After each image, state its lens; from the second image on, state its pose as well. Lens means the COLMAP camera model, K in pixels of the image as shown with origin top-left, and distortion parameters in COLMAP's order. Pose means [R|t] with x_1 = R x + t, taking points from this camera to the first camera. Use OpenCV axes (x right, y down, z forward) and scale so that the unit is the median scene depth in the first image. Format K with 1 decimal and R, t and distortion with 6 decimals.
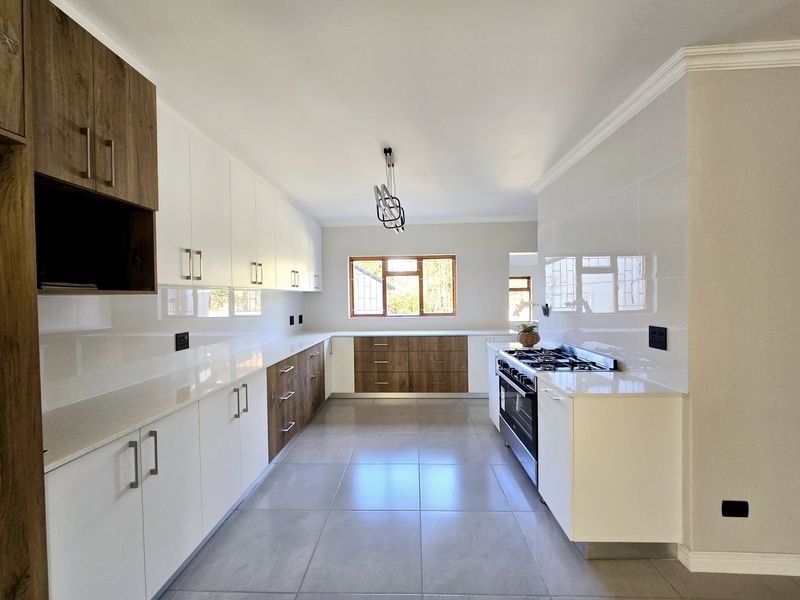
lens RADIAL K [[326.1, 0, 402.5], [0, 326.1, 301.1], [0, 0, 1]] dist [-0.001338, -0.000198]
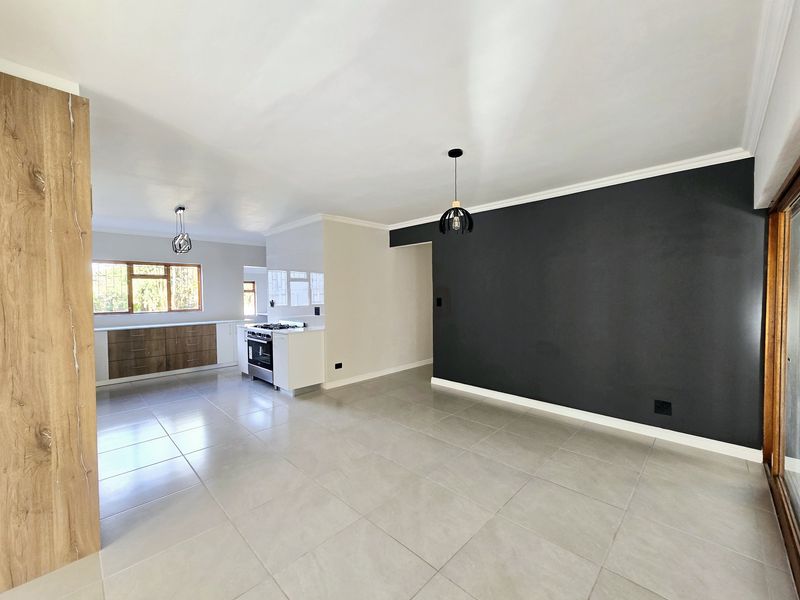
lens RADIAL K [[326.1, 0, 402.5], [0, 326.1, 301.1], [0, 0, 1]] dist [-0.001338, -0.000198]
pose [[0.671442, -0.008895, 0.741004, -0.302462], [0.010398, 0.999943, 0.002582, 0.012280], [-0.740984, 0.005972, 0.671496, -0.546479]]
